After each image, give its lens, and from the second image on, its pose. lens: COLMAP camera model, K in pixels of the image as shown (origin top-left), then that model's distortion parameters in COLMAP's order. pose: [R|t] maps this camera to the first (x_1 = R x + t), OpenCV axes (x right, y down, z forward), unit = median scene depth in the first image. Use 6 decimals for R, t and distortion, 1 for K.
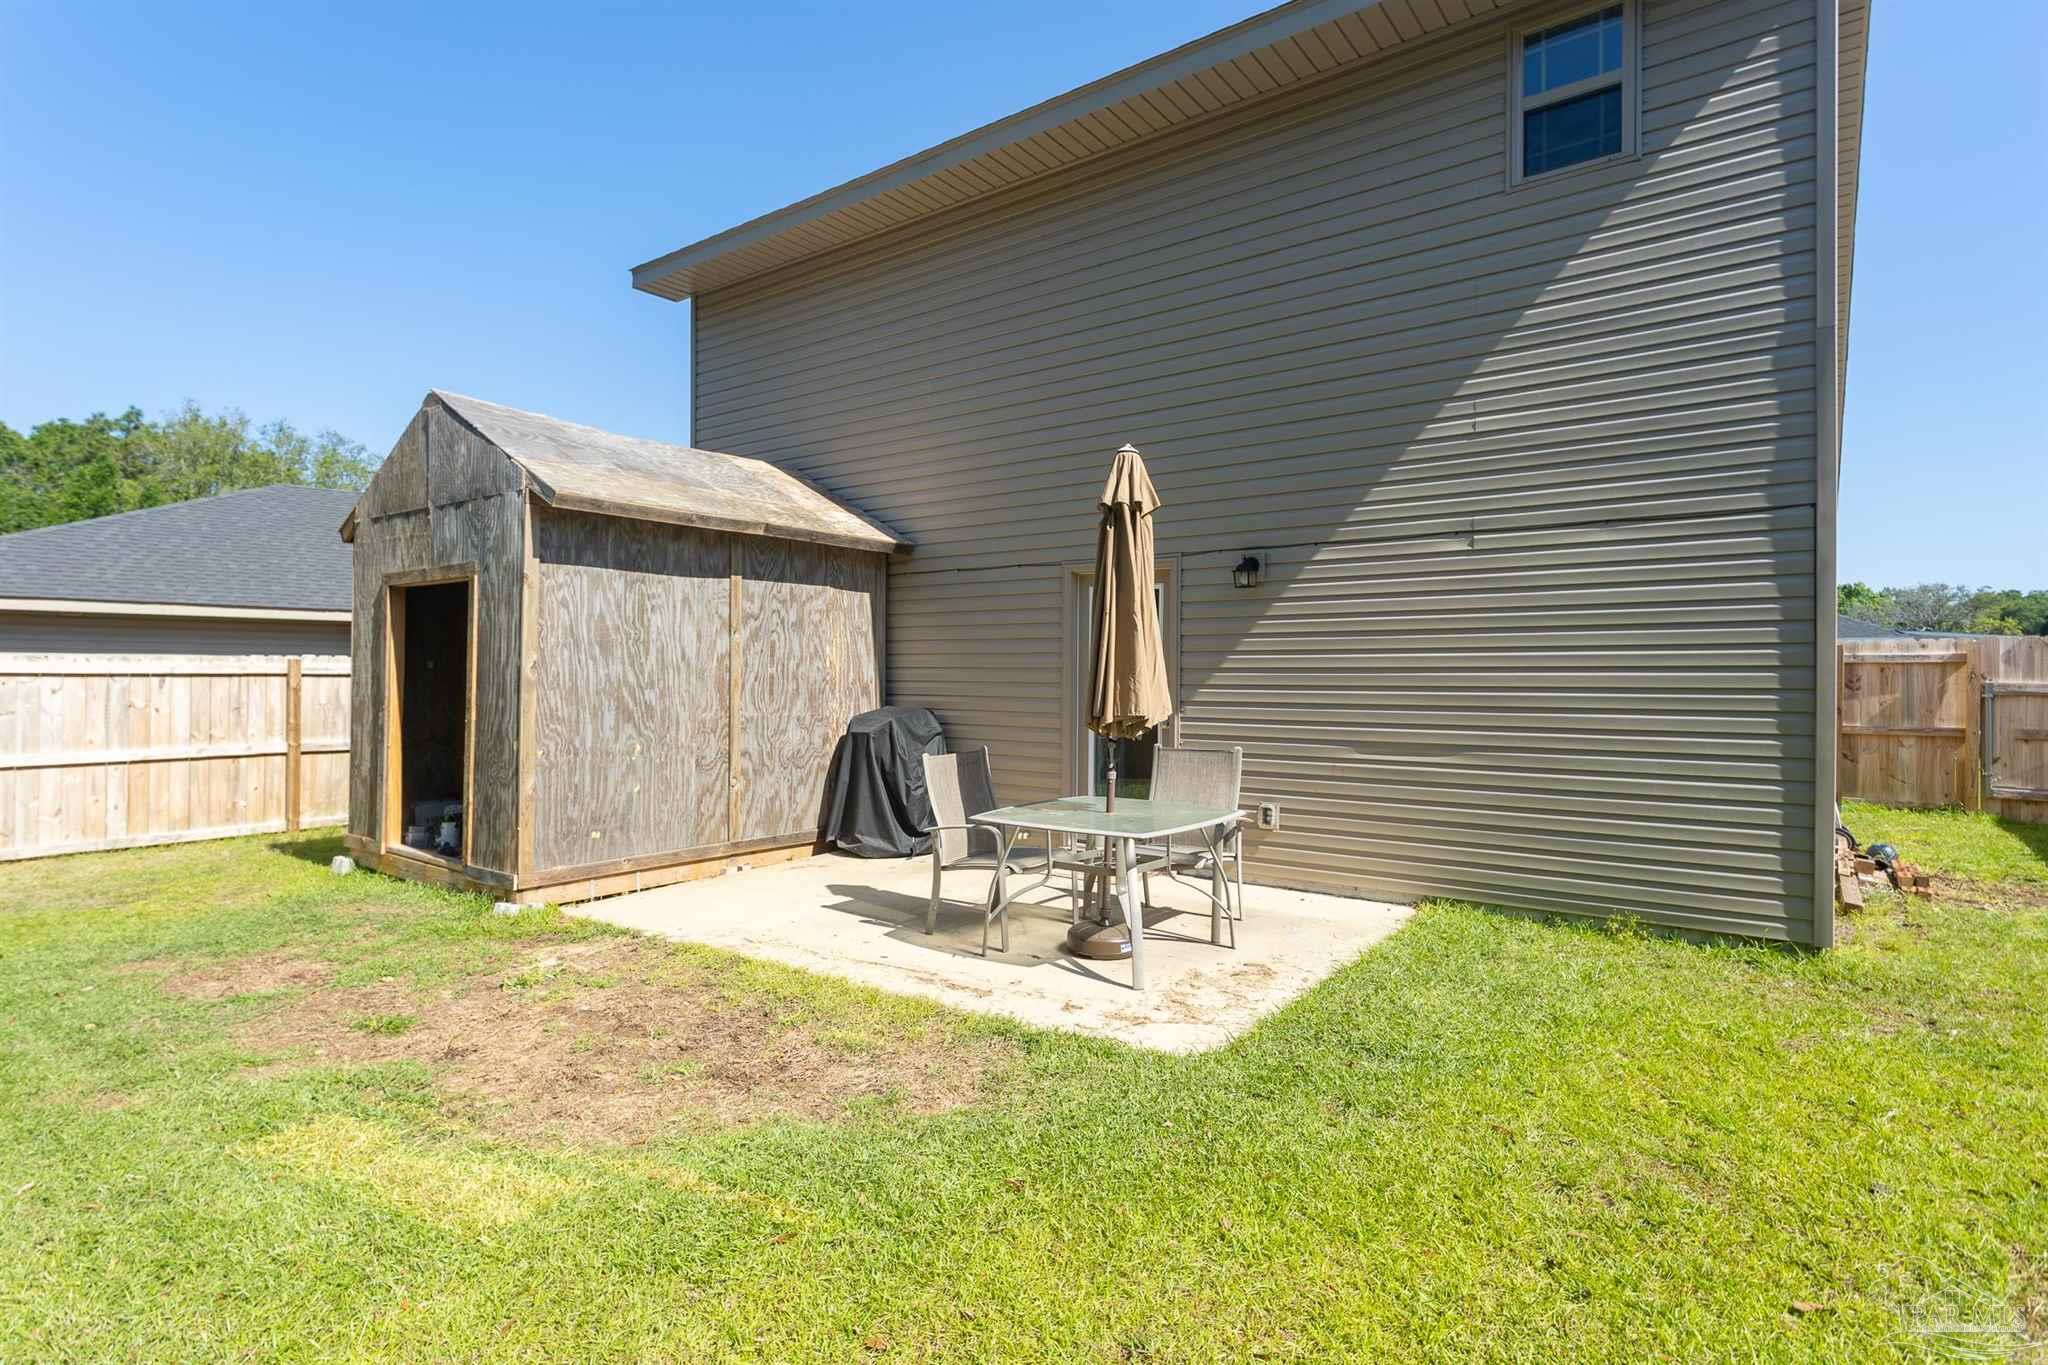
lens RADIAL K [[1021.0, 0, 970.8], [0, 1021.0, 677.8], [0, 0, 1]] dist [0.000742, 0.000139]
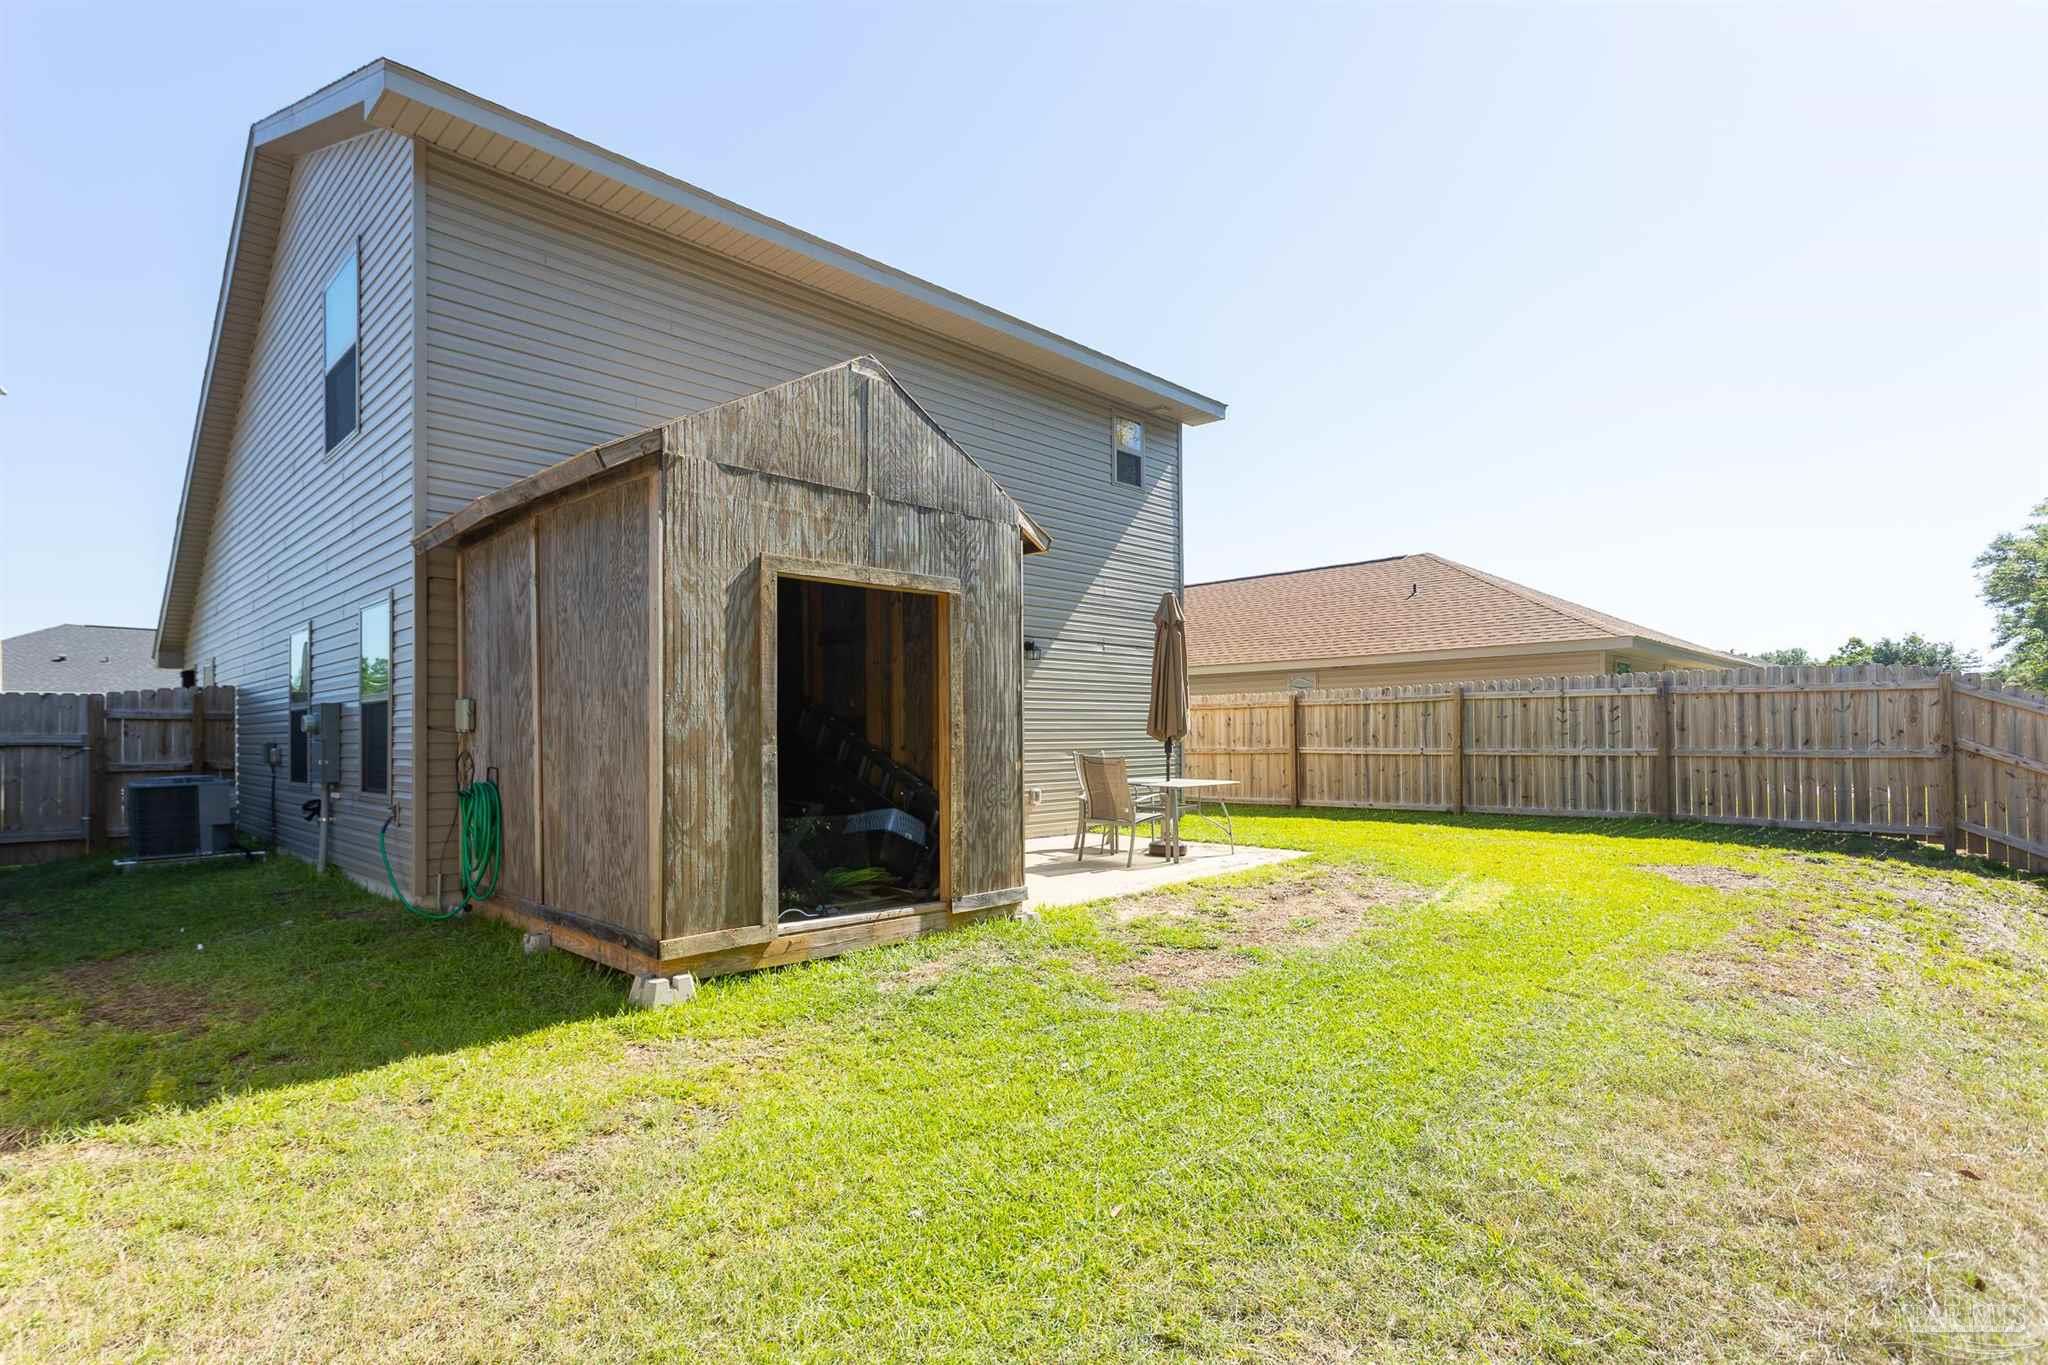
lens RADIAL K [[1011.2, 0, 1031.7], [0, 1011.2, 732.0], [0, 0, 1]] dist [0.001009, 0.000243]
pose [[0.113322, -0.004035, 0.993550, -1.293182], [0.007197, 0.999969, 0.003240, 0.024277], [-0.993532, 0.006783, 0.113348, 0.749984]]
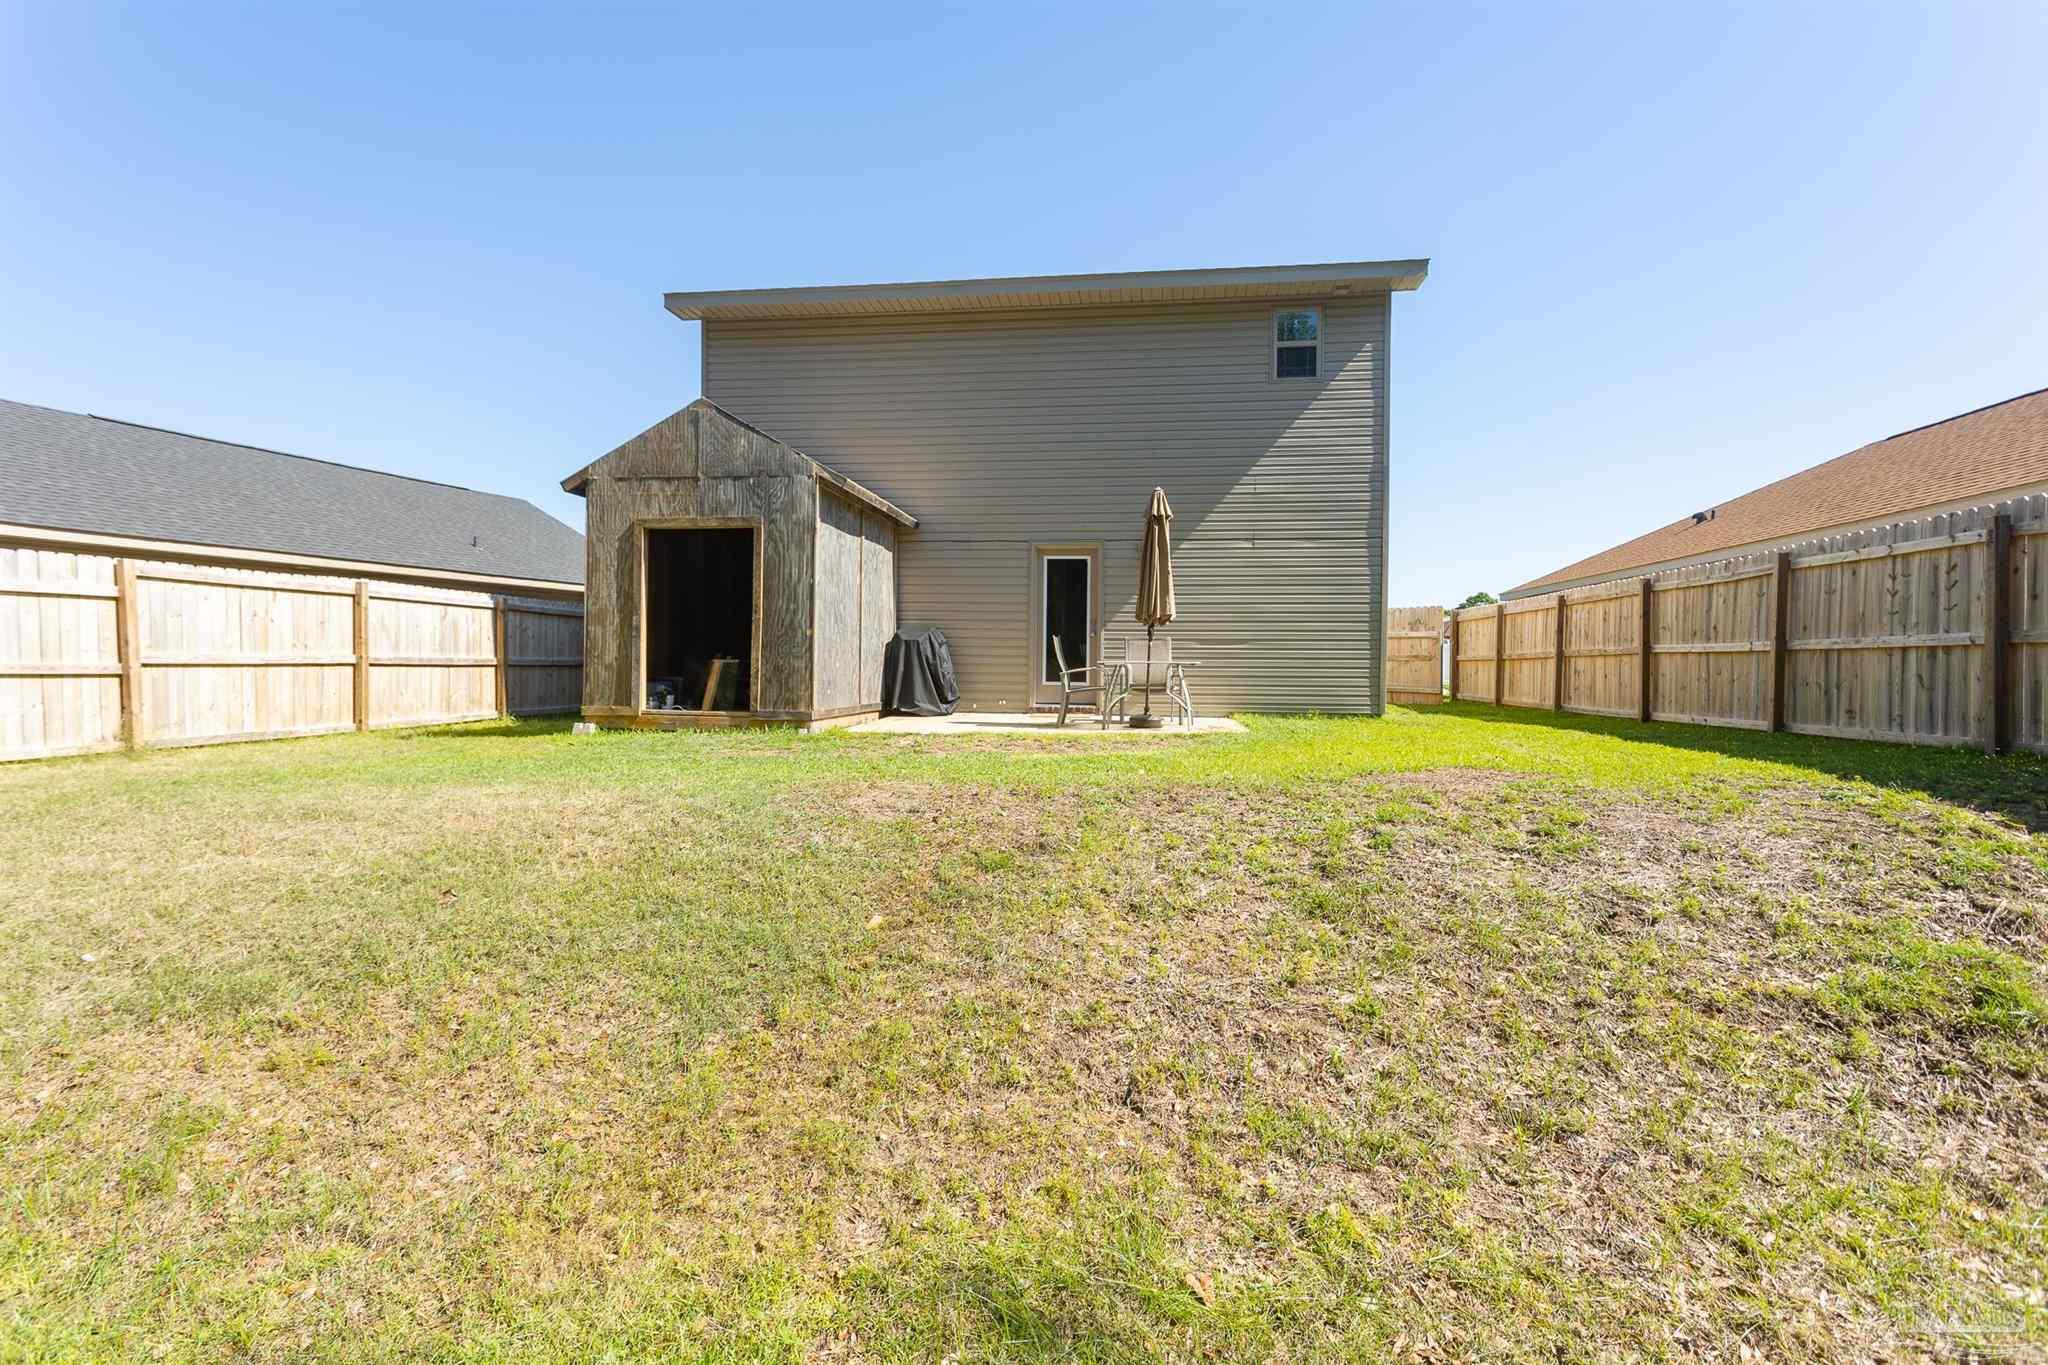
lens RADIAL K [[986.3, 0, 1024.0], [0, 986.3, 682.5], [0, 0, 1]] dist [0.000122, -0.000430]
pose [[0.866886, -0.007998, 0.498442, -0.810923], [-0.002781, 0.999778, 0.020879, 0.098287], [-0.498498, -0.019486, 0.866672, -0.470789]]
